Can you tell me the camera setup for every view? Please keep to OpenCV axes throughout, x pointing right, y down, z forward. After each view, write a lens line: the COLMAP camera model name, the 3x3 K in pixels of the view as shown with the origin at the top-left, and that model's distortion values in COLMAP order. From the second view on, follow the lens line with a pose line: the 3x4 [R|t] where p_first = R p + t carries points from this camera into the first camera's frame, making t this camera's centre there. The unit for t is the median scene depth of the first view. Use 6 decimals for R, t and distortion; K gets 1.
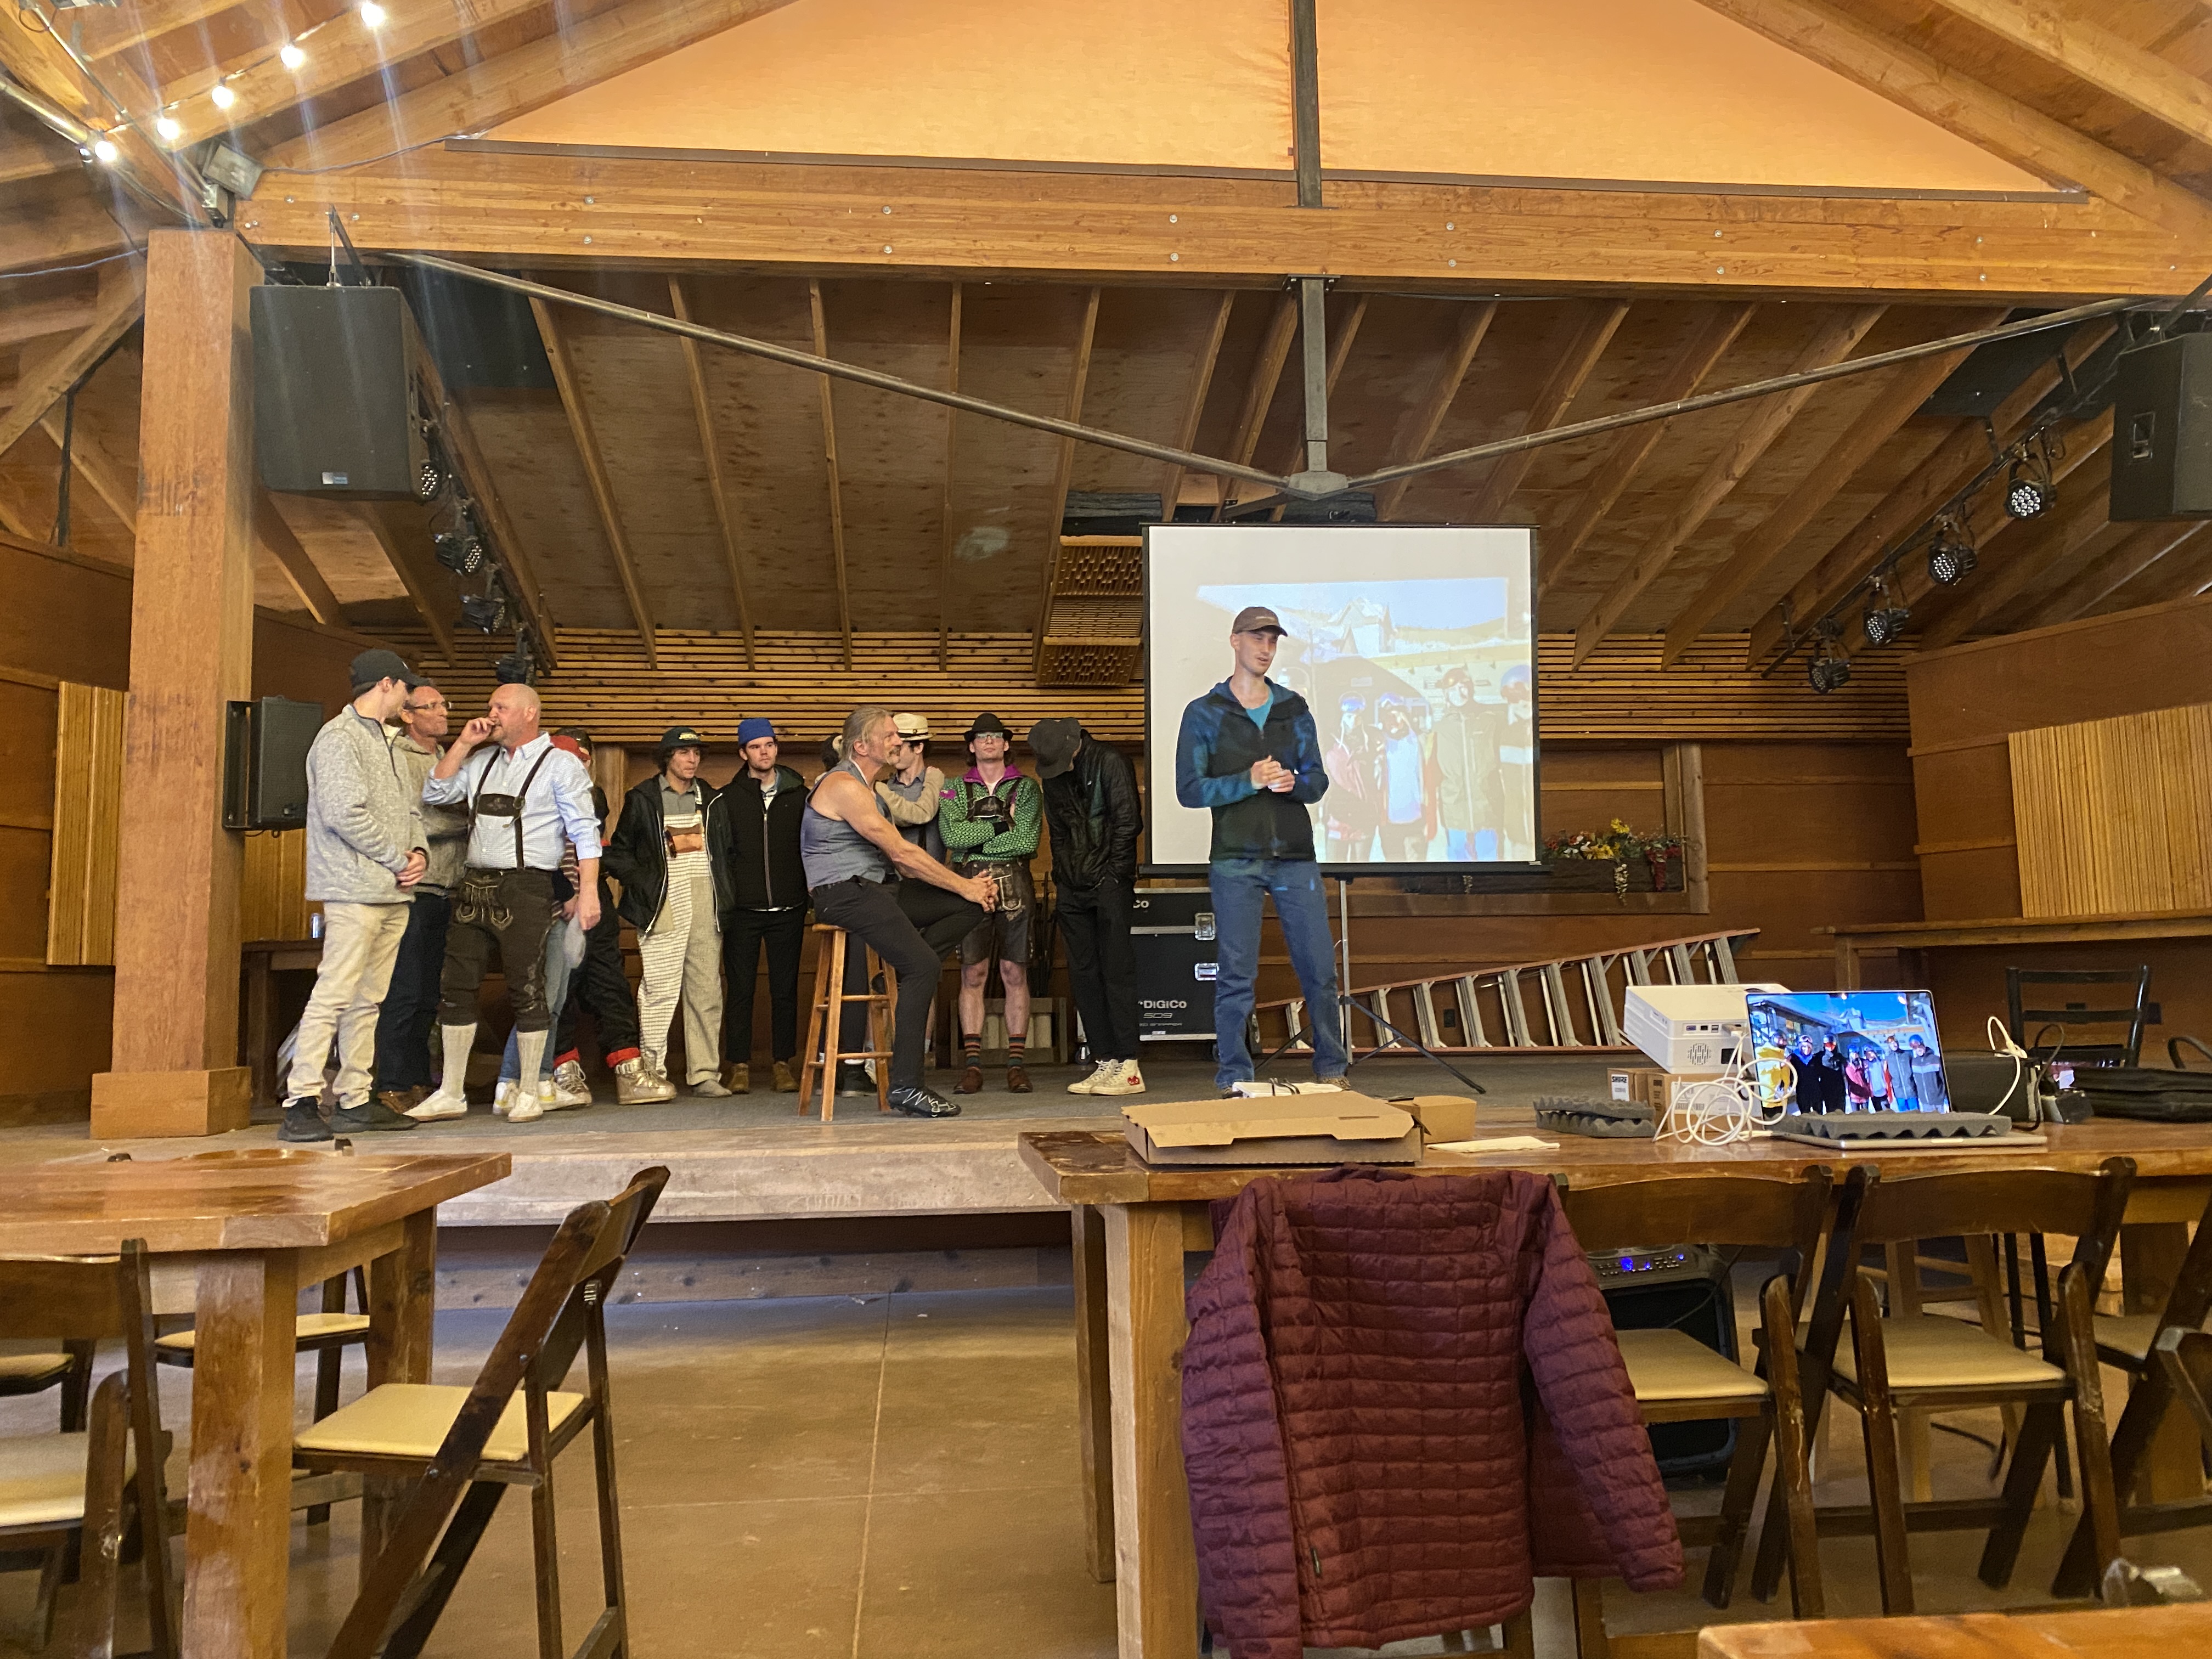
lens RADIAL K [[1686.6, 0, 1093.4], [0, 1686.6, 805.1], [0, 0, 1]] dist [0.038213, -0.043046]
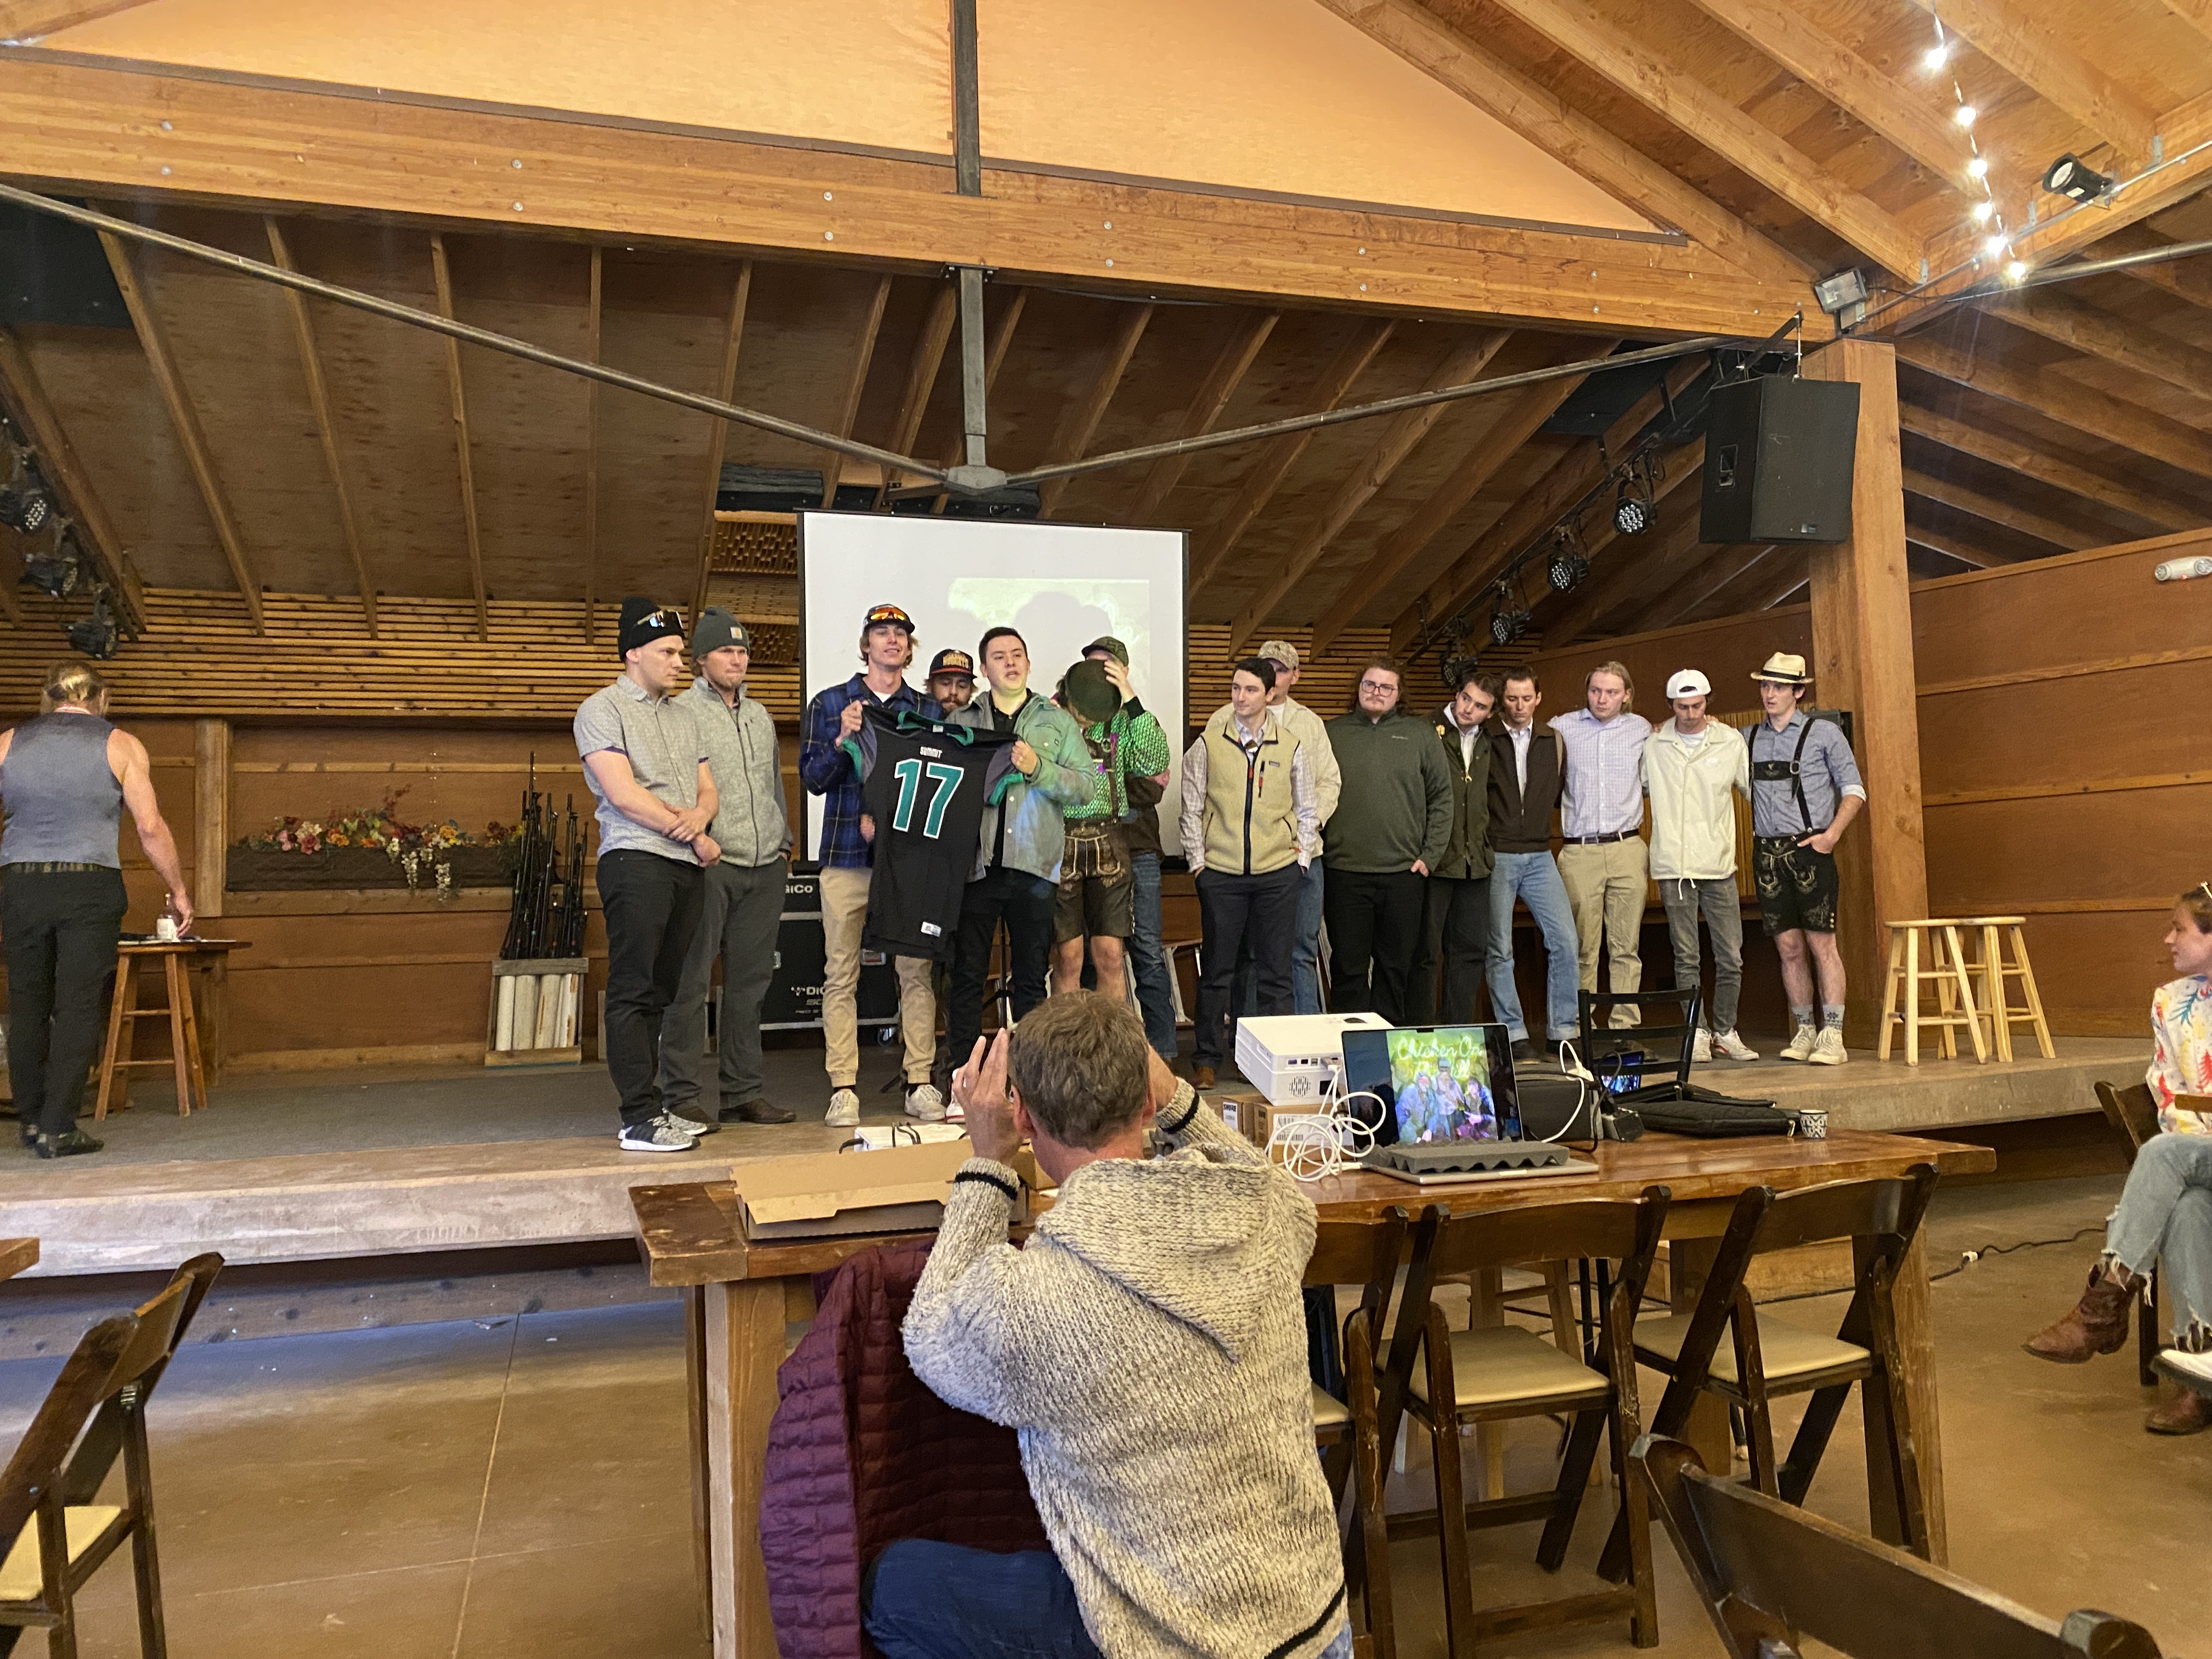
lens RADIAL K [[1686.6, 0, 1115.3], [0, 1686.6, 826.1], [0, 0, 1]] dist [0.038213, -0.043046]
pose [[0.979877, 0.002962, 0.199581, 0.015377], [-0.010317, 0.999305, 0.035822, -0.021917], [-0.199336, -0.037160, 0.979226, 0.002824]]
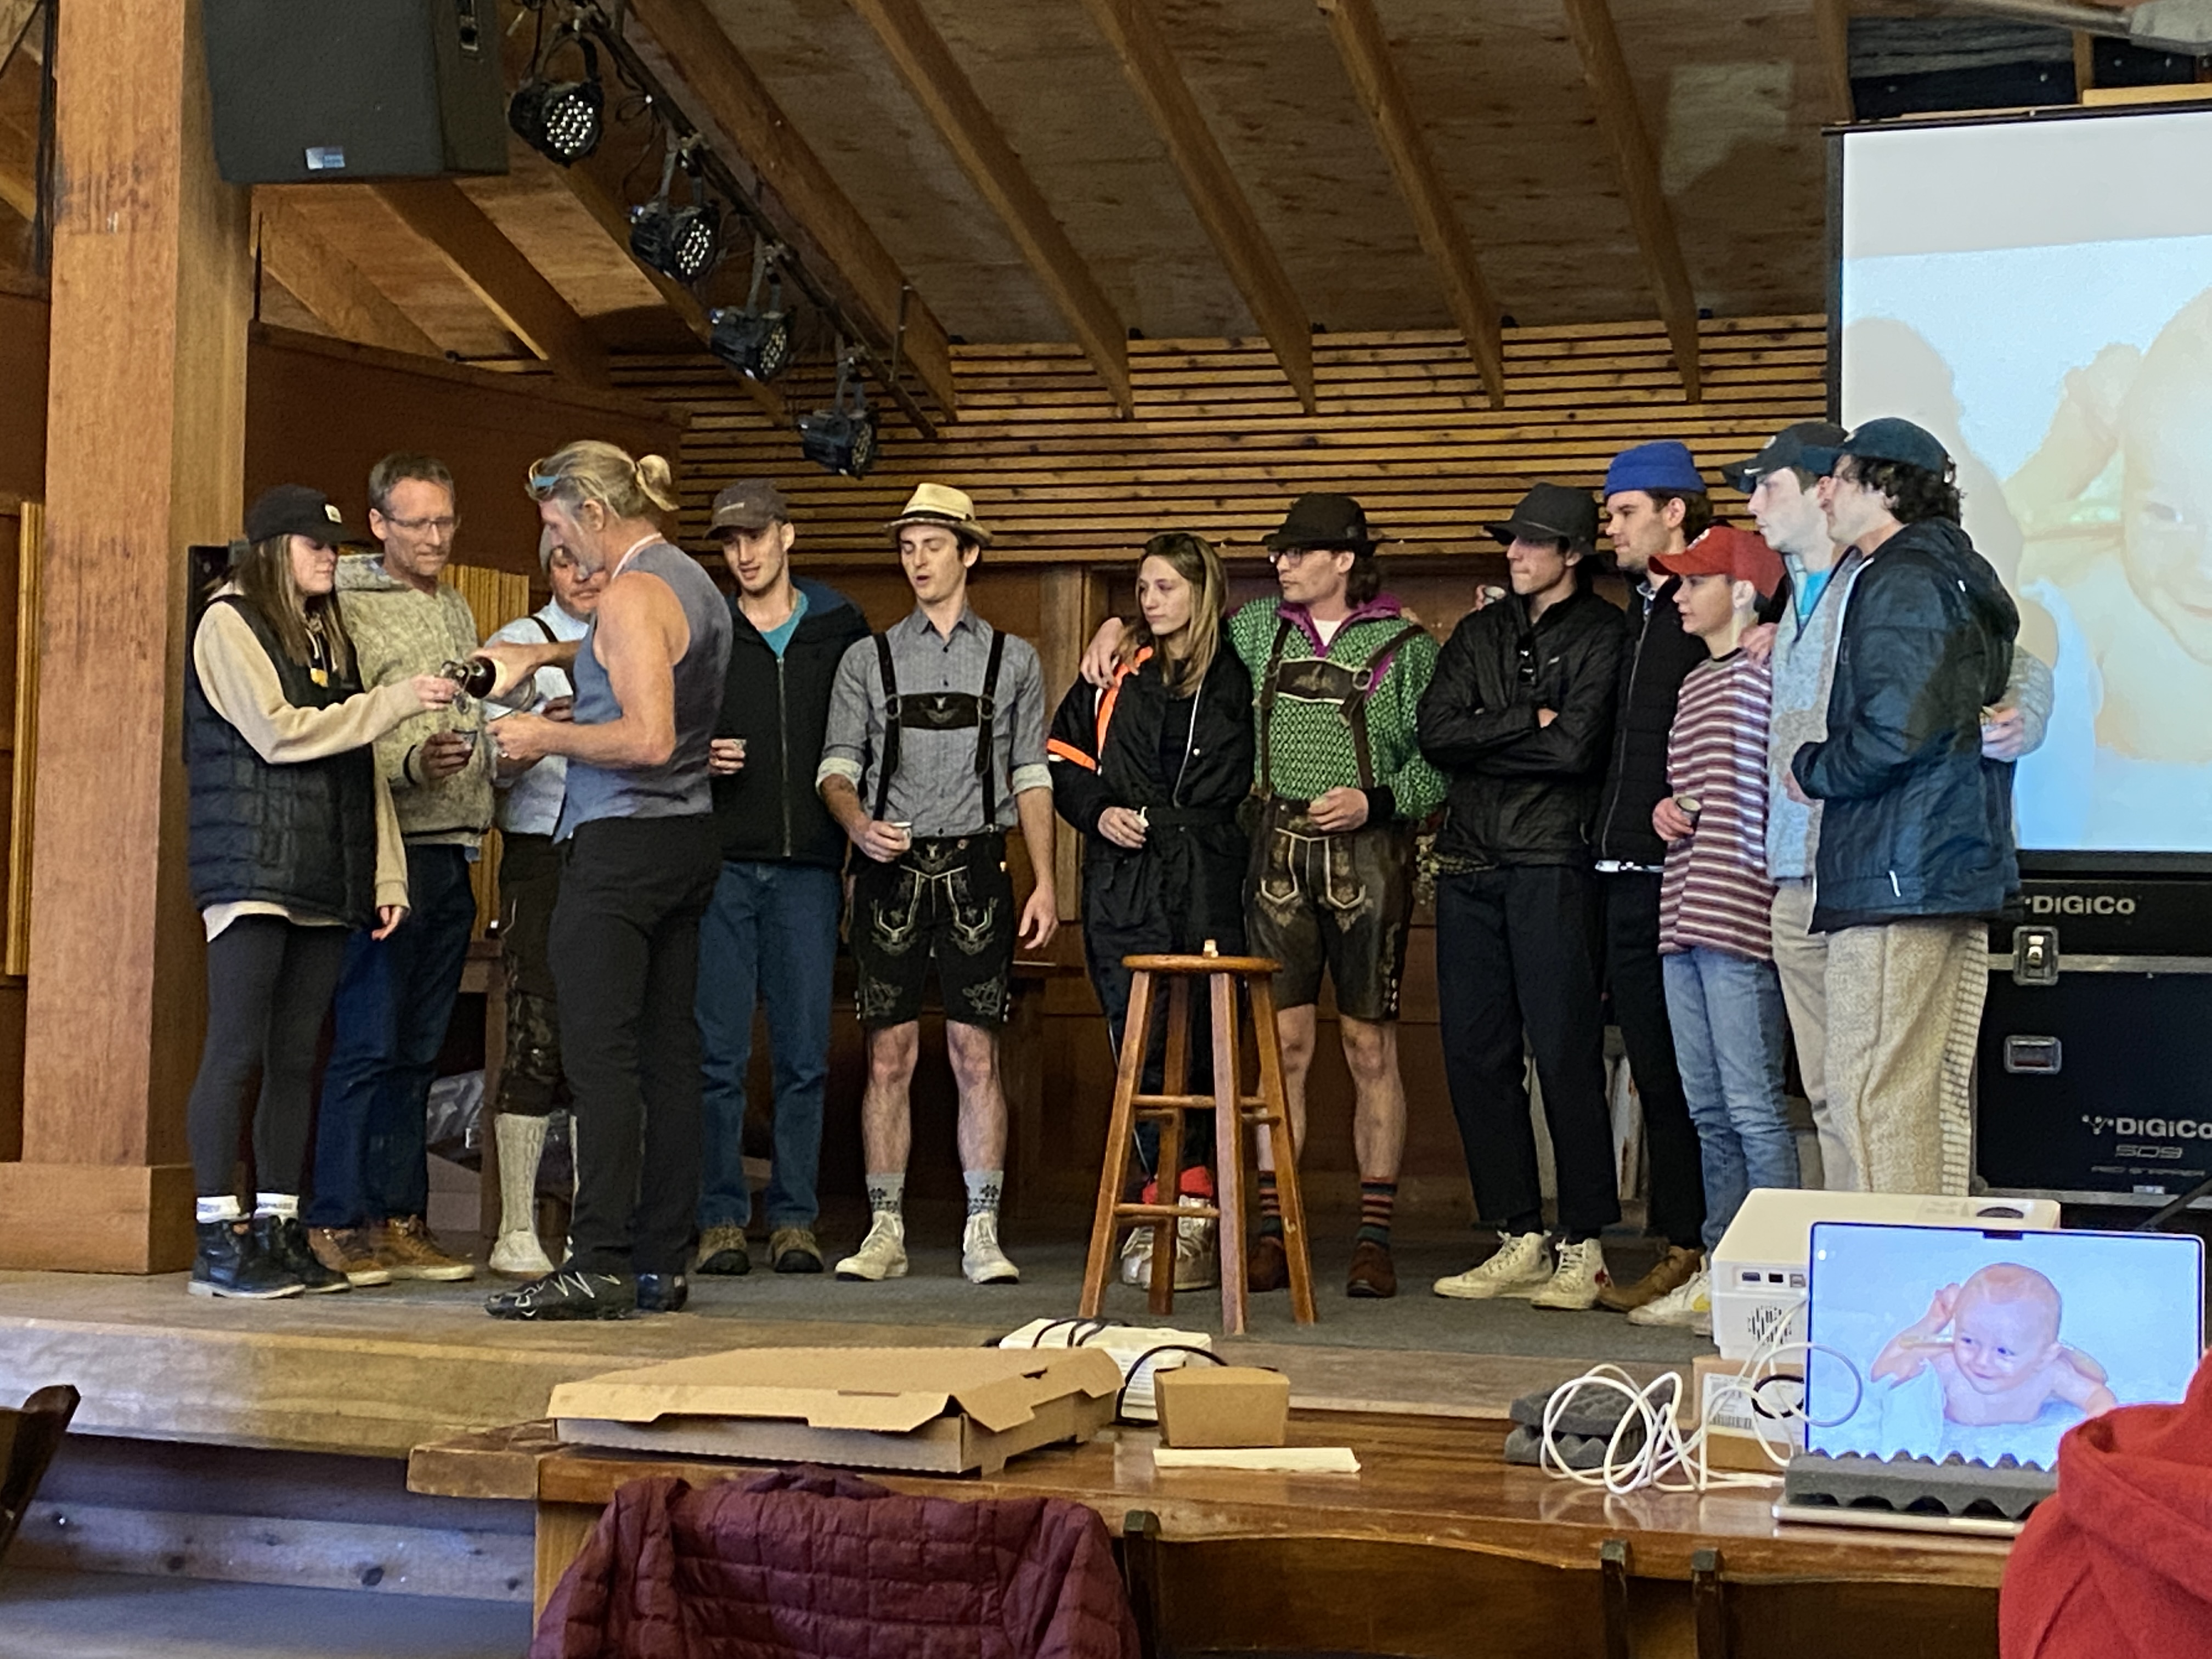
lens RADIAL K [[3756.5, 0, 1066.7], [0, 3756.5, 828.3], [0, 0, 1]] dist [0.095871, 0.000000]
pose [[0.913883, 0.018462, -0.405558, 0.270687], [0.005851, 0.998263, 0.058630, -0.034609], [0.405936, -0.055954, 0.912187, -0.071149]]
